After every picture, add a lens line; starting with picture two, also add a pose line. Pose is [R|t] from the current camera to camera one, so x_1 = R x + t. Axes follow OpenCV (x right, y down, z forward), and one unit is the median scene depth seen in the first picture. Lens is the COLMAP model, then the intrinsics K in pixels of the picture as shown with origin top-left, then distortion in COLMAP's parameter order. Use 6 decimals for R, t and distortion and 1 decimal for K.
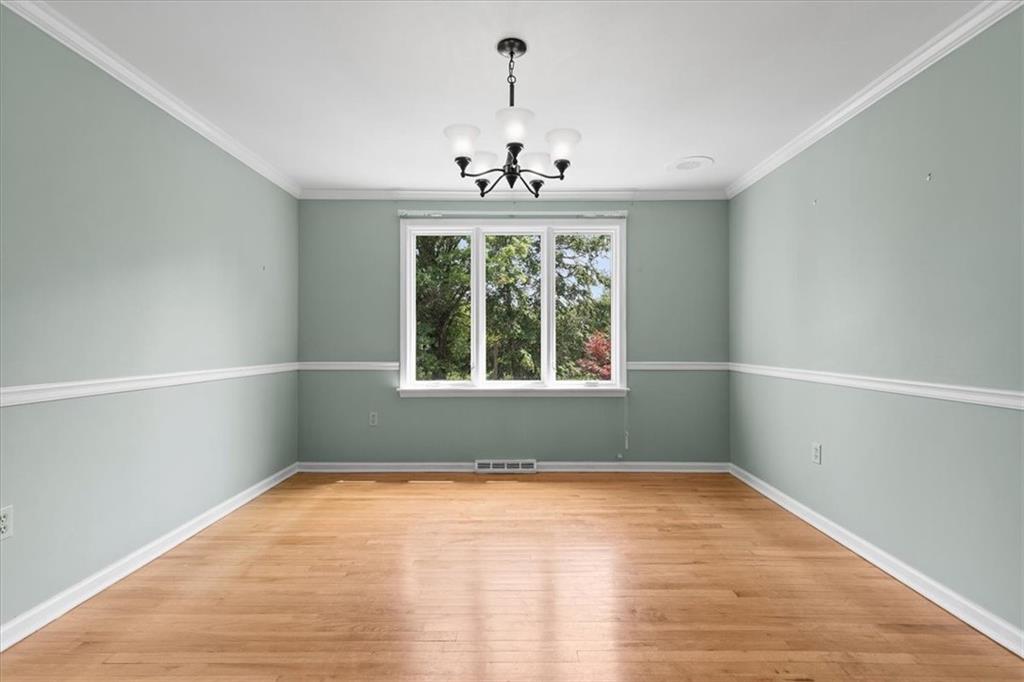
lens RADIAL K [[467.5, 0, 513.7], [0, 467.5, 340.3], [0, 0, 1]] dist [0.012544, -0.001089]
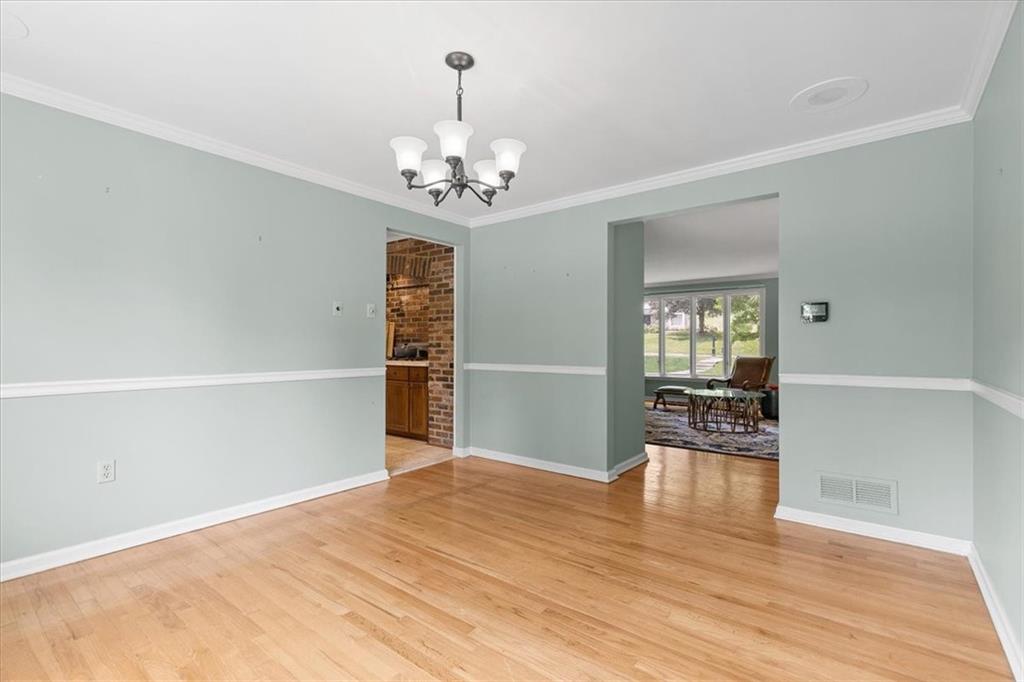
lens RADIAL K [[467.5, 0, 515.5], [0, 467.5, 347.5], [0, 0, 1]] dist [0.012544, -0.001089]
pose [[-0.781745, -0.008085, 0.623546, -0.537744], [-0.002842, 0.999952, 0.009402, -0.006121], [-0.623592, 0.005578, -0.781730, 1.249101]]
